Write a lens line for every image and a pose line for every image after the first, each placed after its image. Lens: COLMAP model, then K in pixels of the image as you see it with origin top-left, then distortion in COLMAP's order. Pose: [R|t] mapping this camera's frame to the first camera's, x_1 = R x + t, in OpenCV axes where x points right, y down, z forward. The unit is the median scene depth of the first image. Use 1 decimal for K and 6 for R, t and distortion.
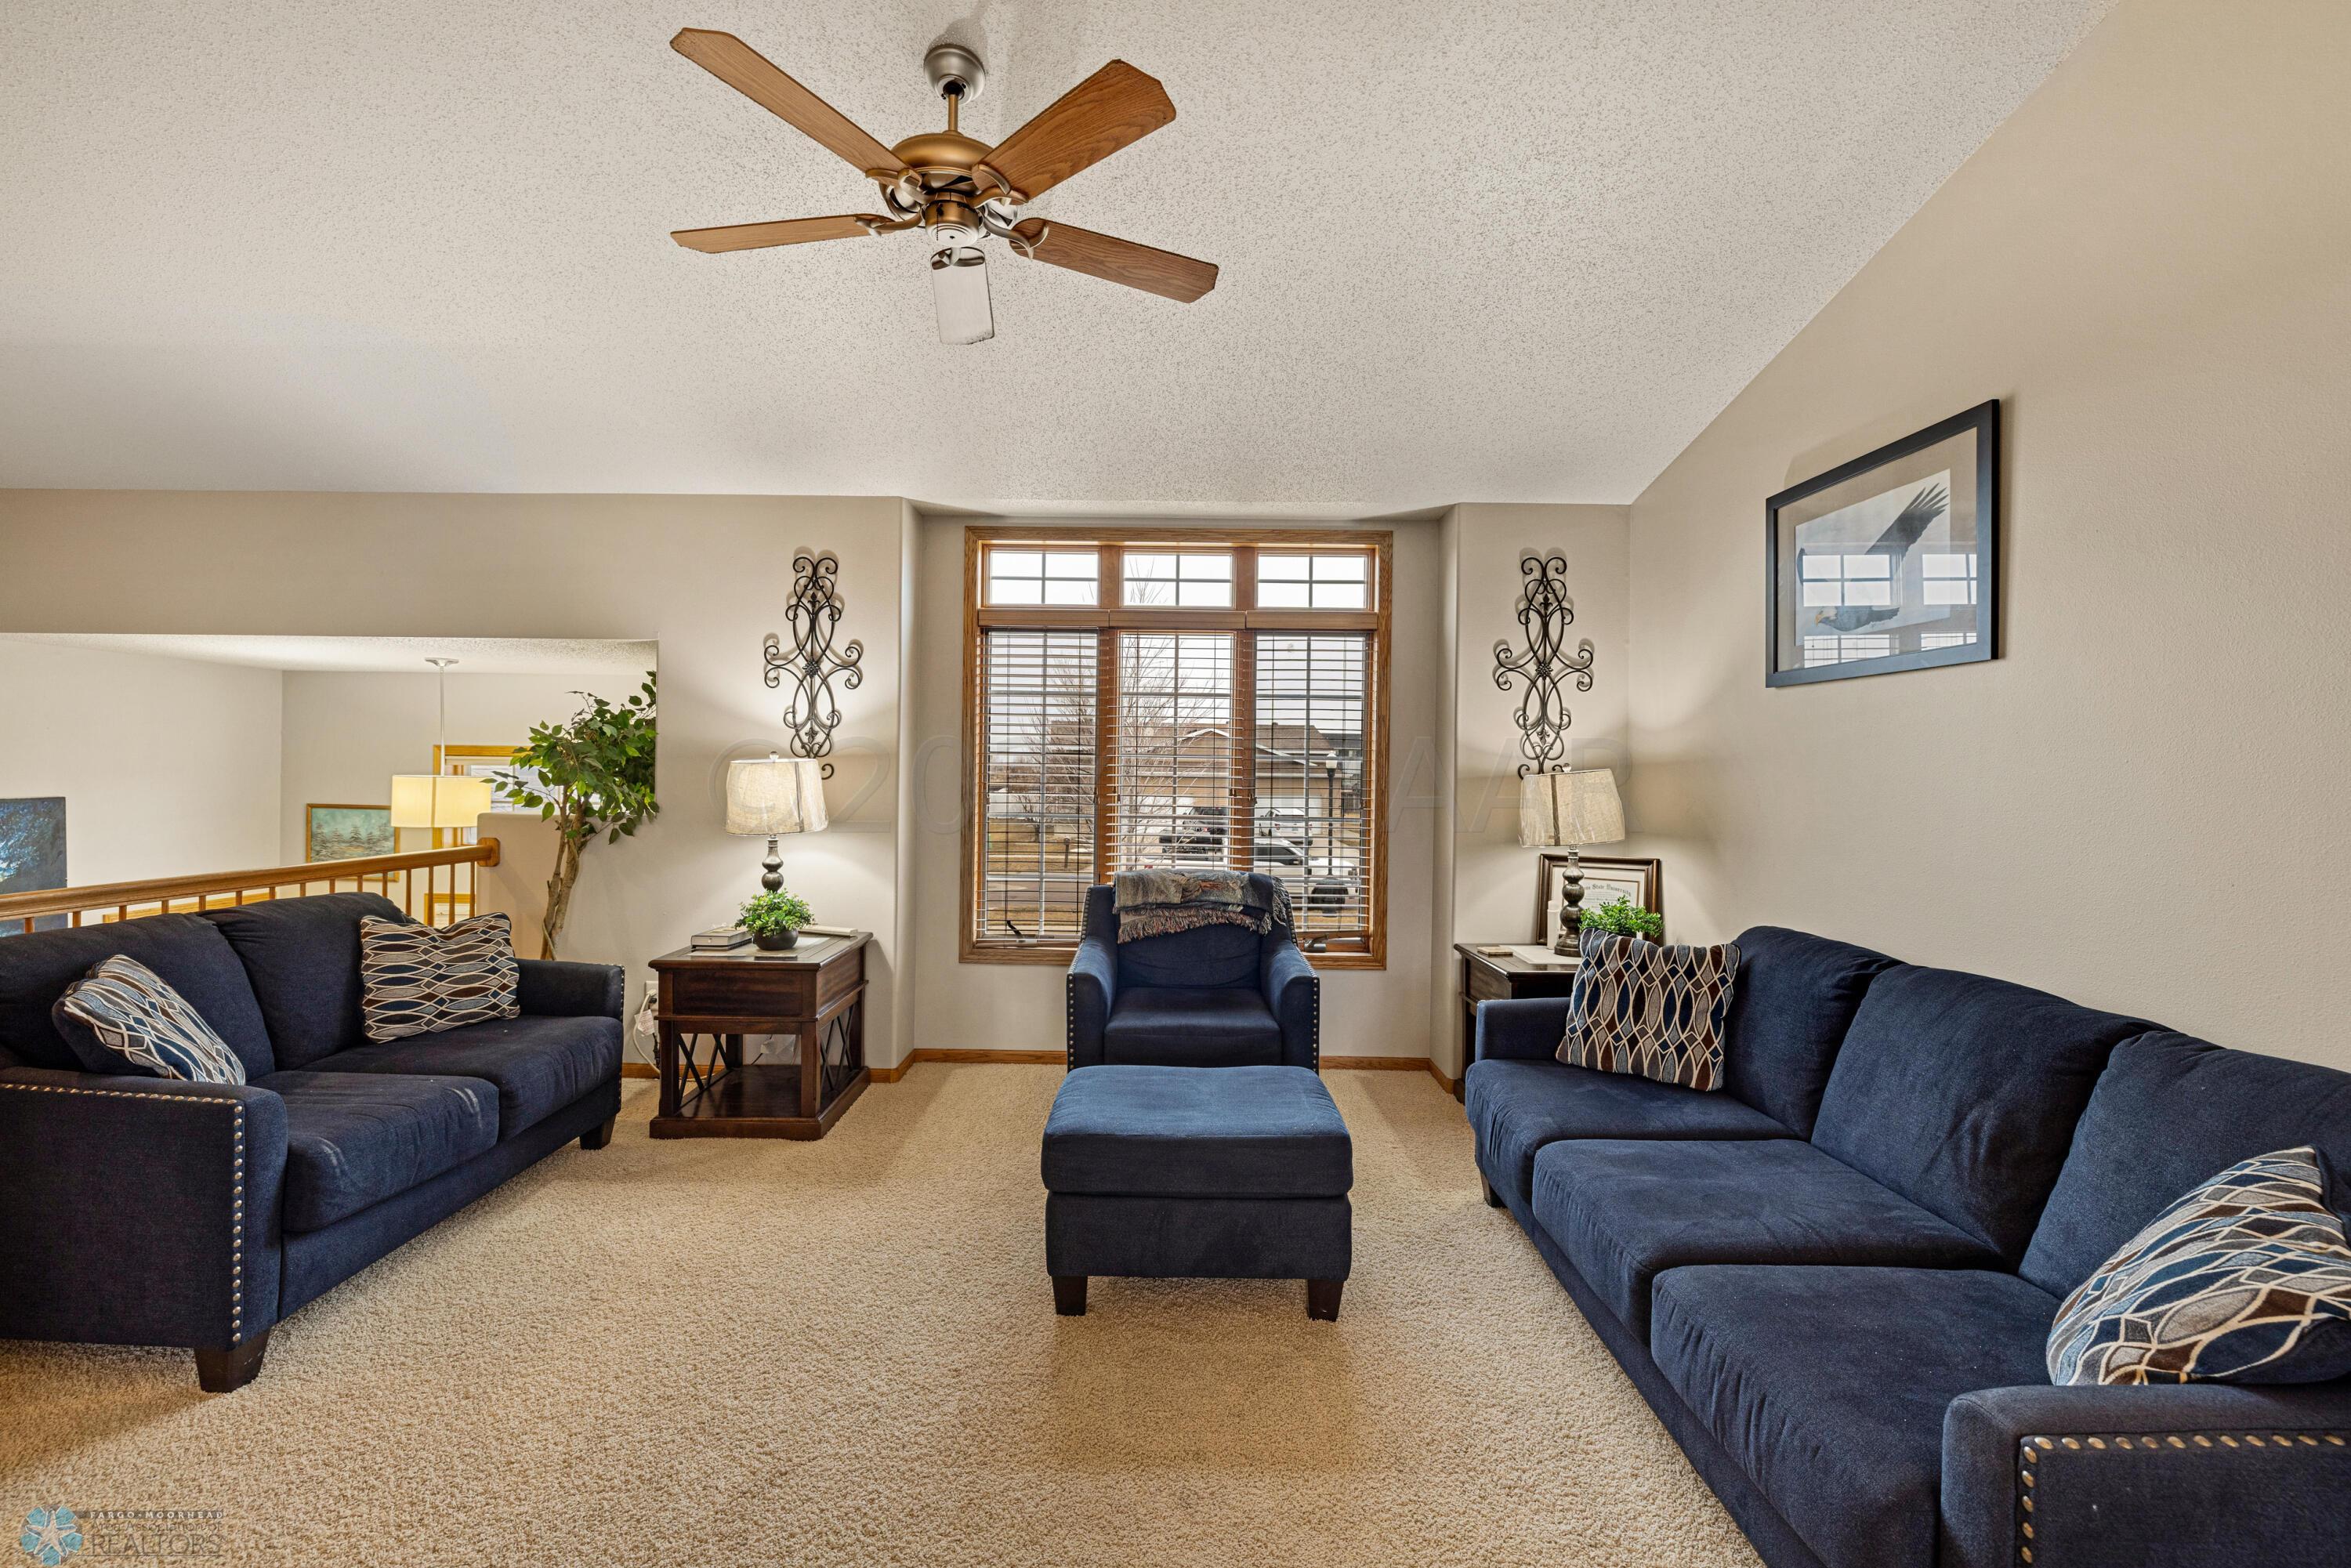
lens RADIAL K [[993.2, 0, 1167.6], [0, 993.2, 779.6], [0, 0, 1]] dist [-0.000728, 0.000017]
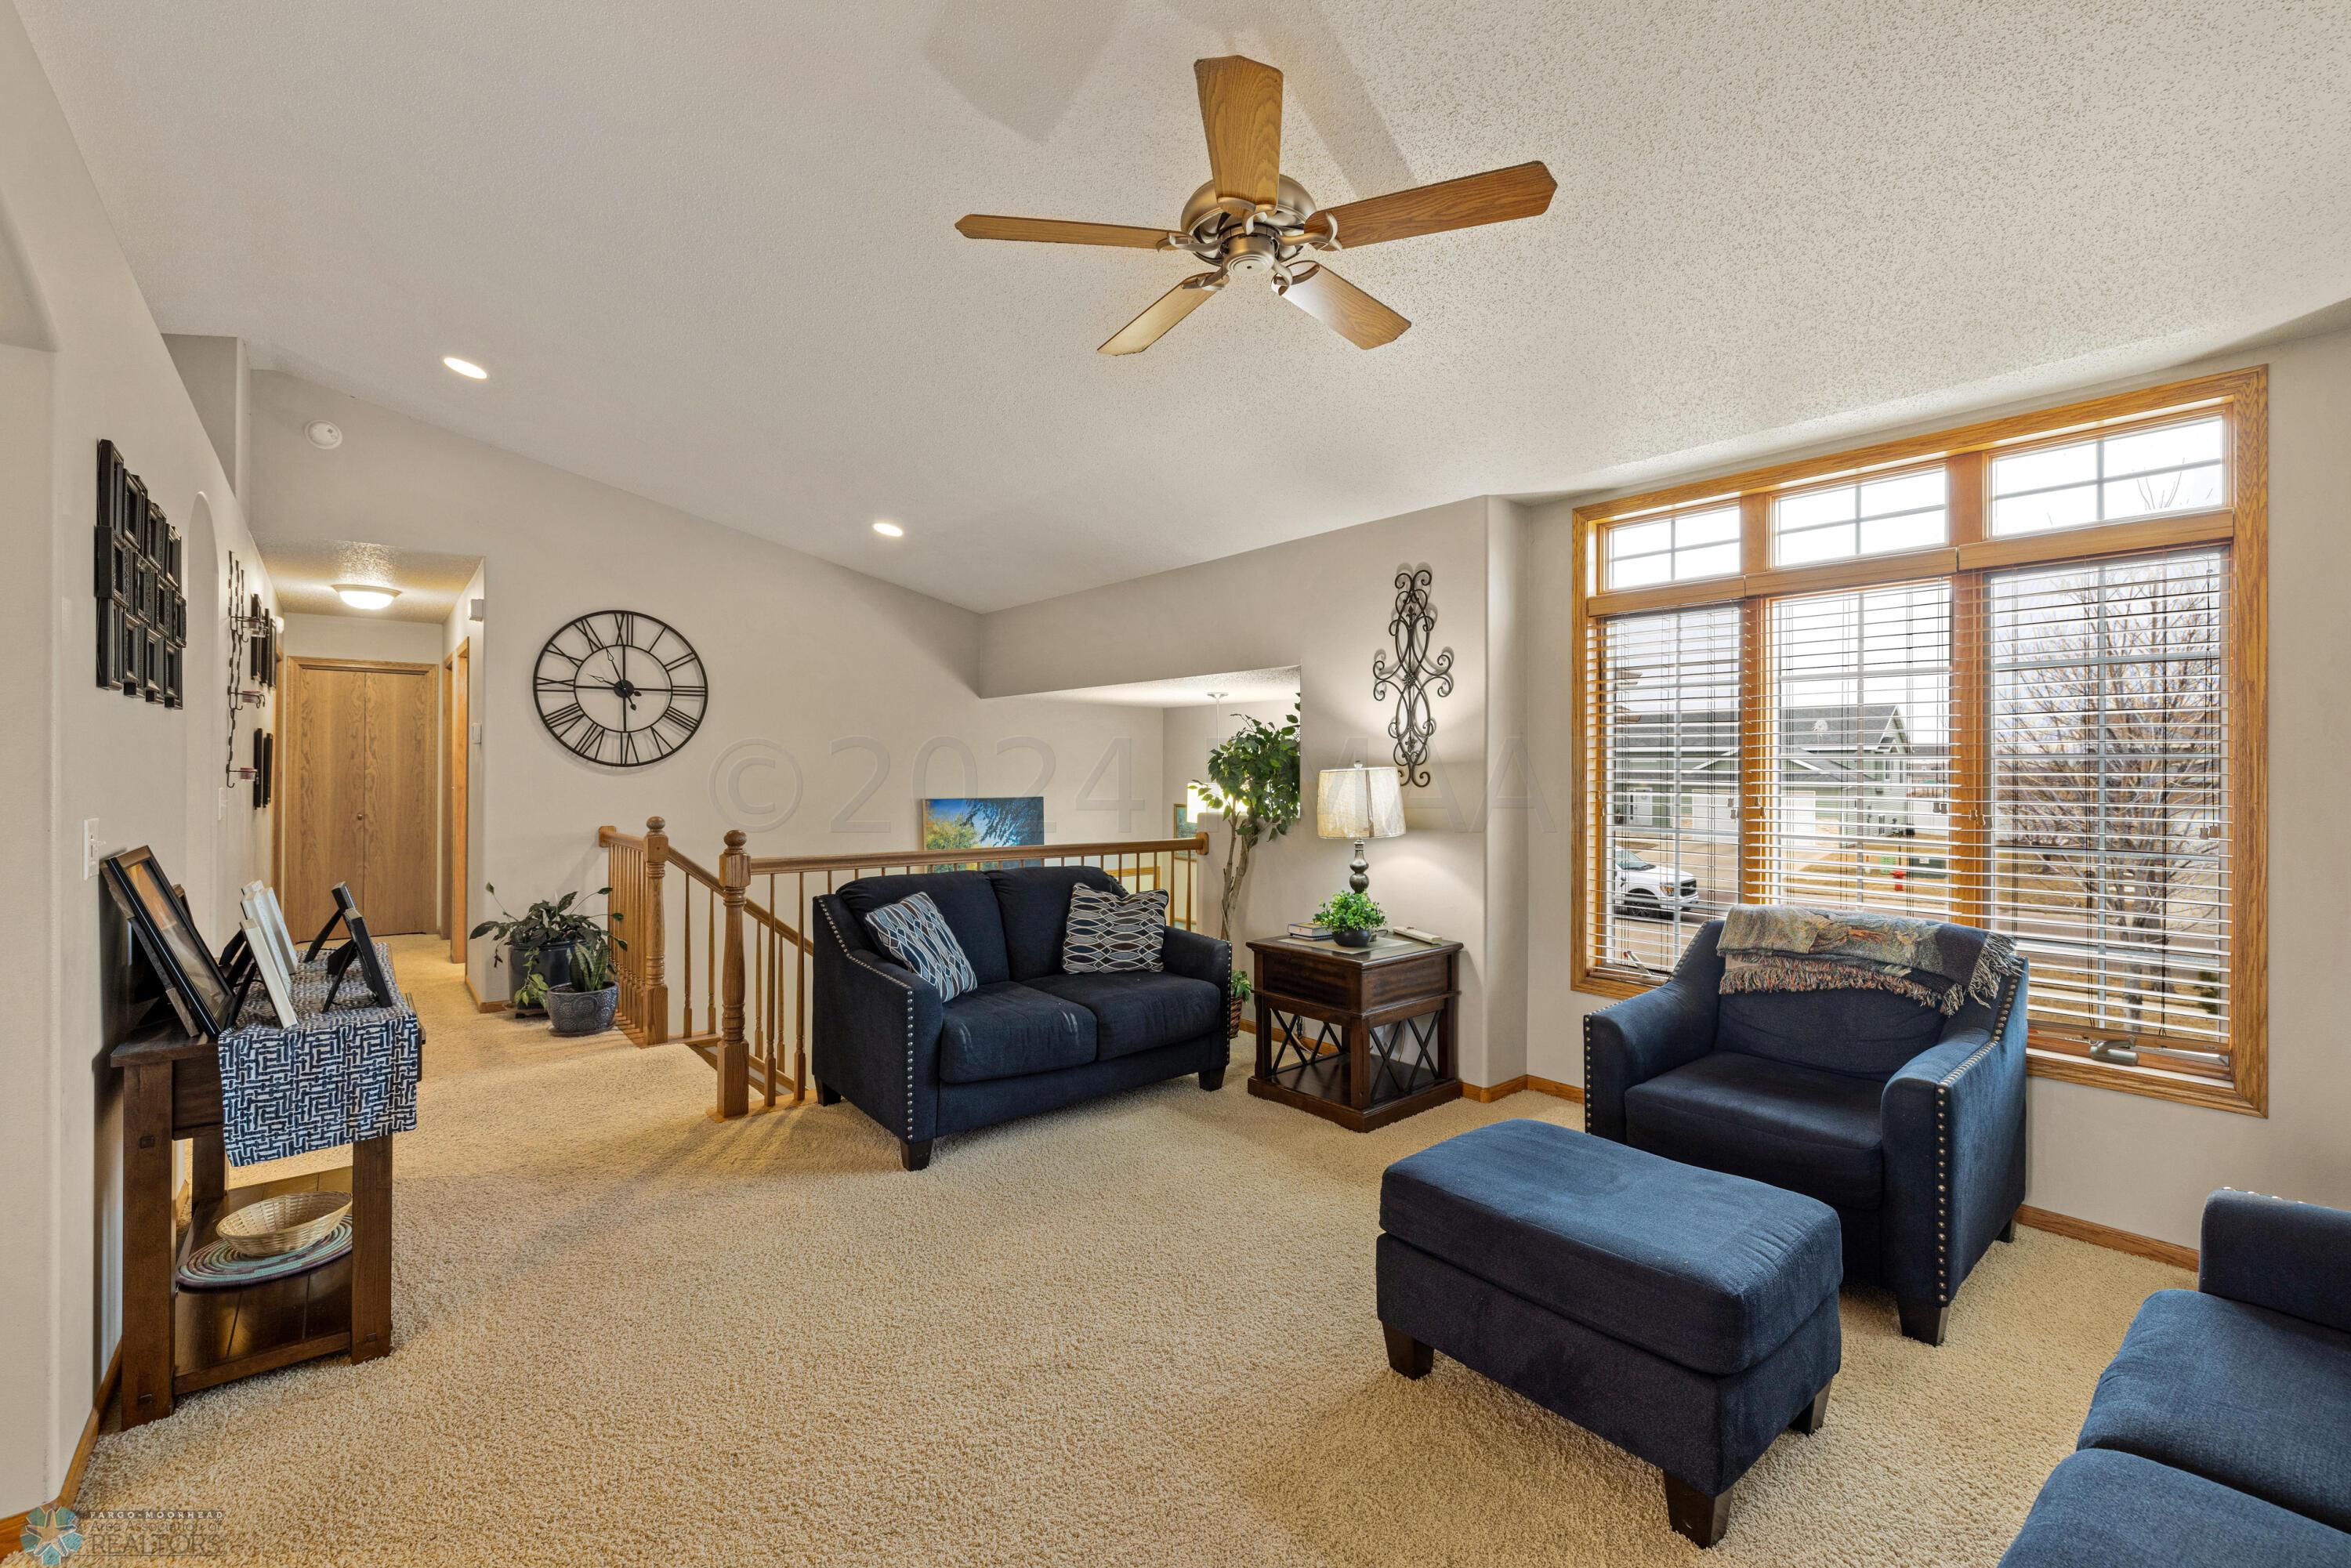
lens RADIAL K [[1004.6, 0, 1163.4], [0, 1004.6, 769.6], [0, 0, 1]] dist [0.000174, 0.000246]
pose [[0.641487, -0.011108, -0.767053, 0.279627], [-0.003484, 0.999843, -0.017393, 0.000713], [0.767126, 0.013829, 0.641348, 0.136230]]
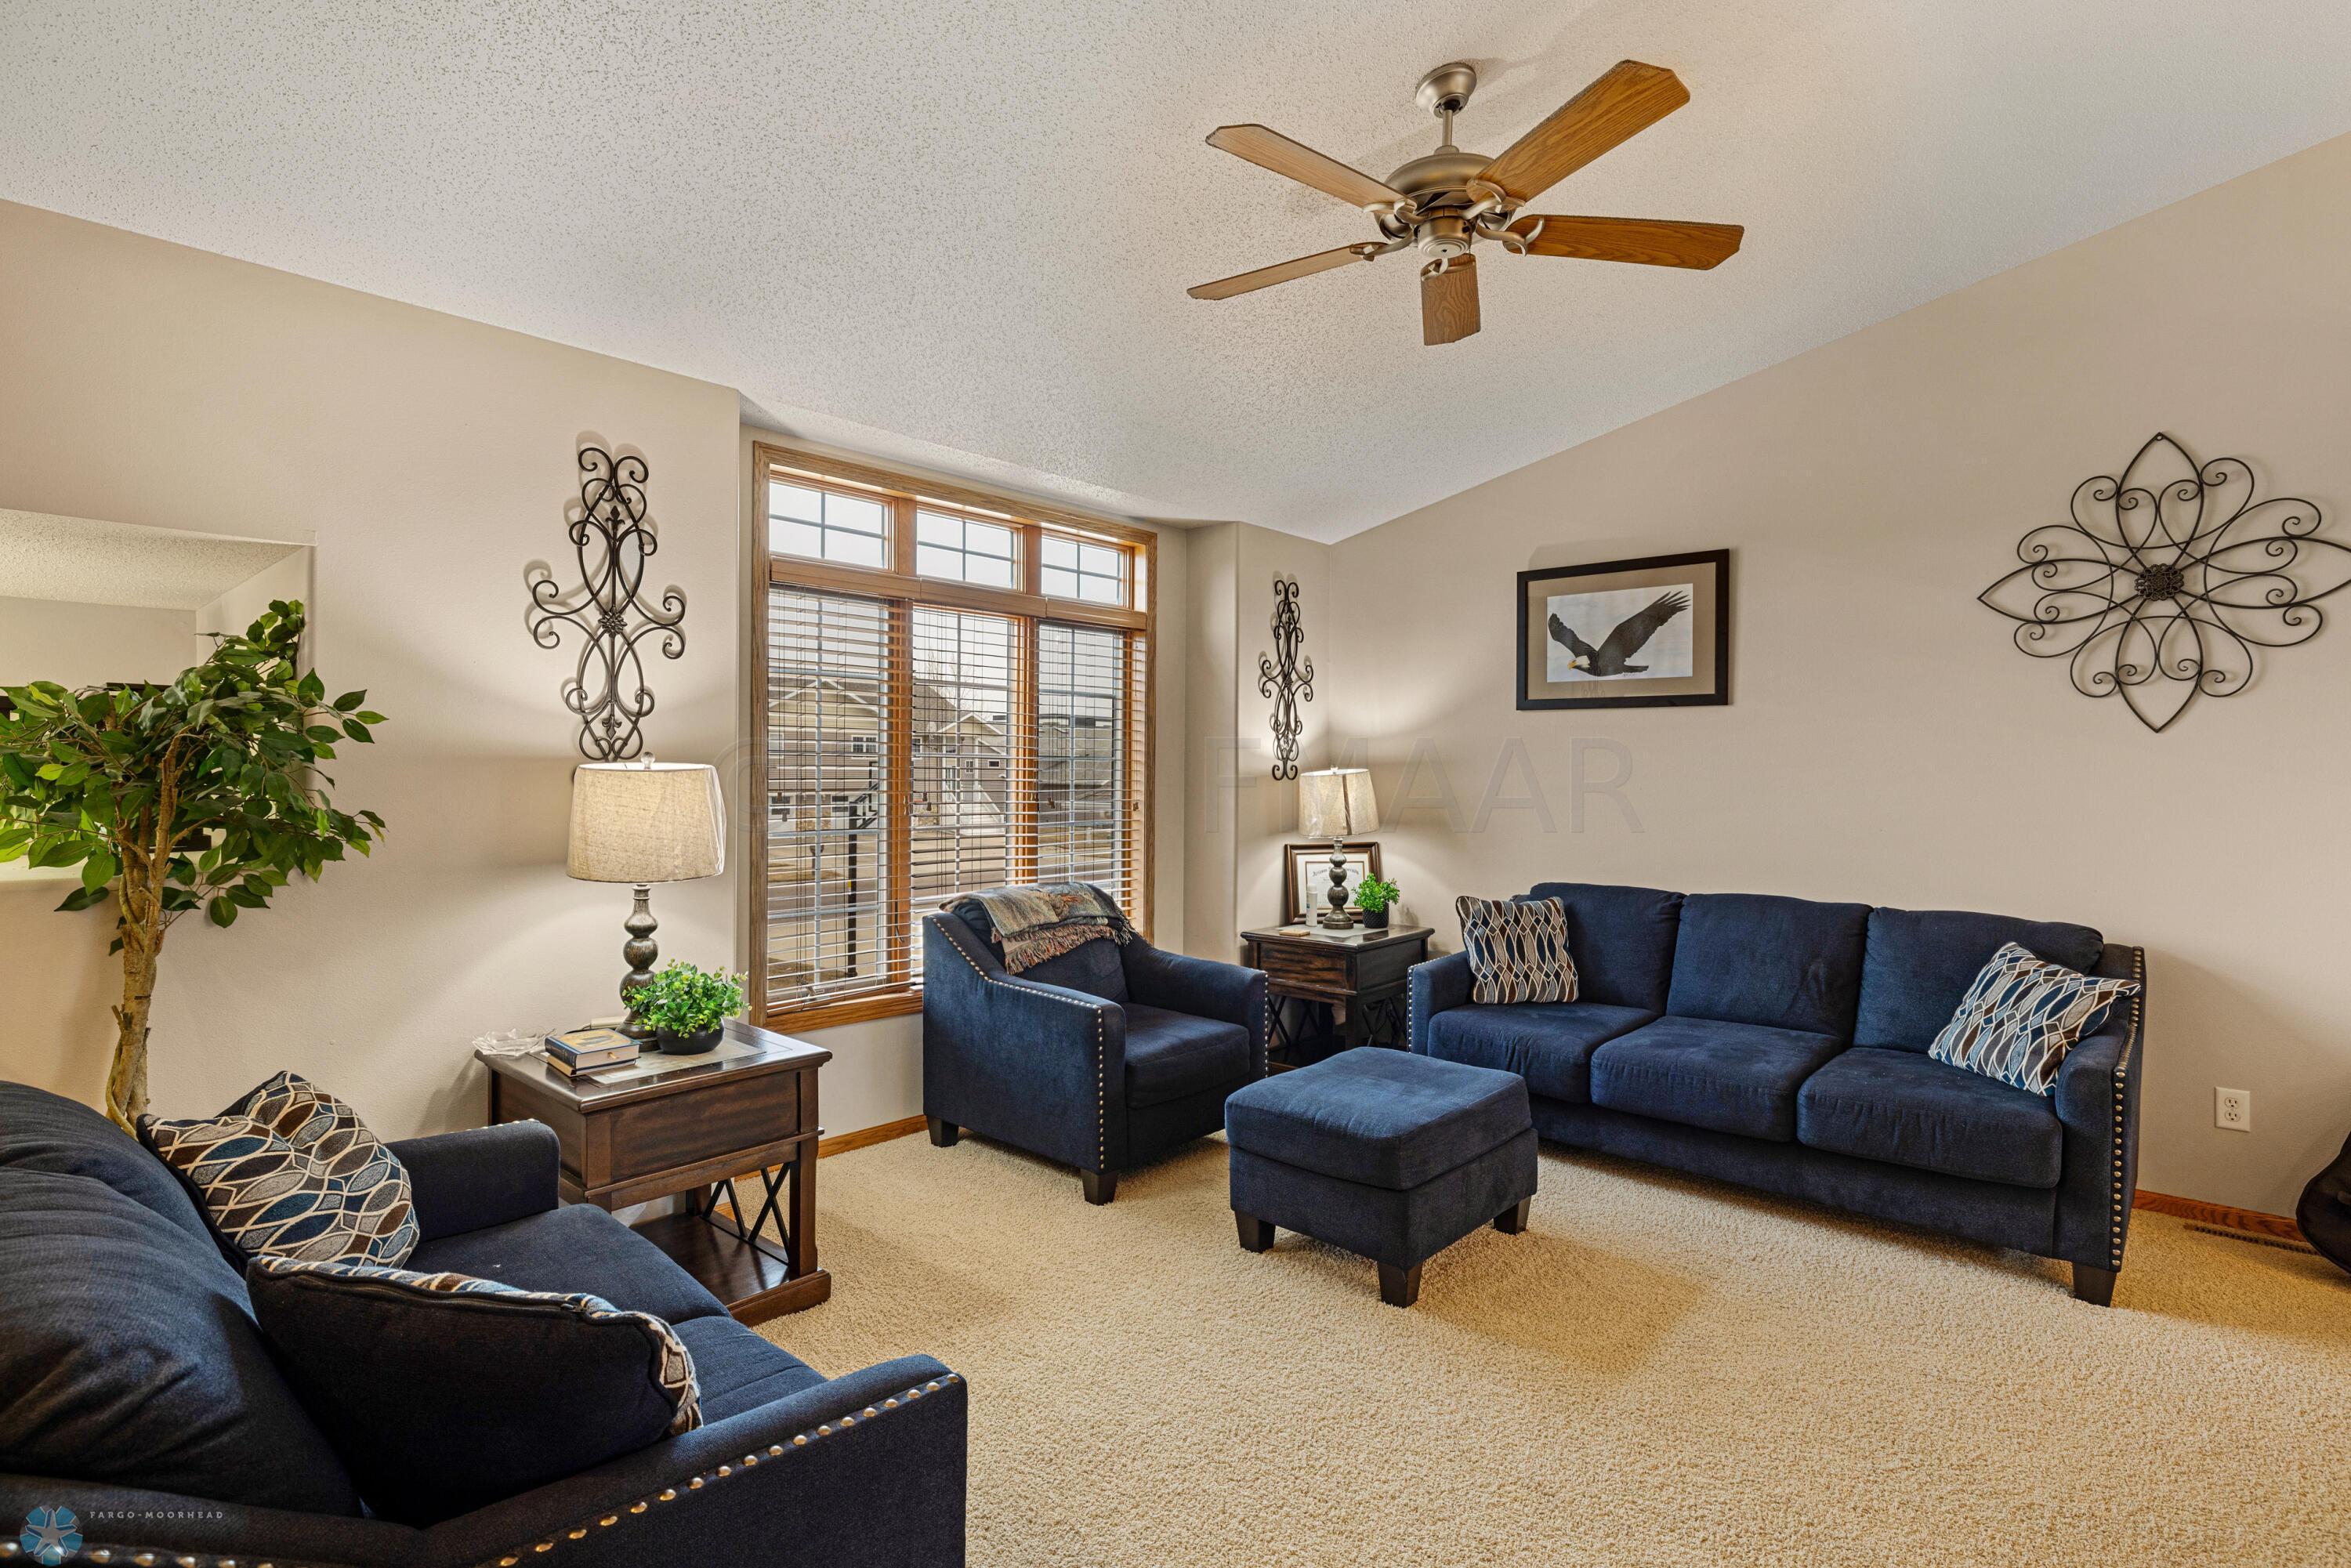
lens RADIAL K [[1144.5, 0, 1175.5], [0, 1144.5, 784.0], [0, 0, 1]] dist [-0.001212, -0.000197]
pose [[0.665430, -0.018261, 0.746237, -0.679029], [0.008325, 0.999820, 0.017042, -0.016826], [-0.746414, -0.005127, 0.665462, 0.228626]]
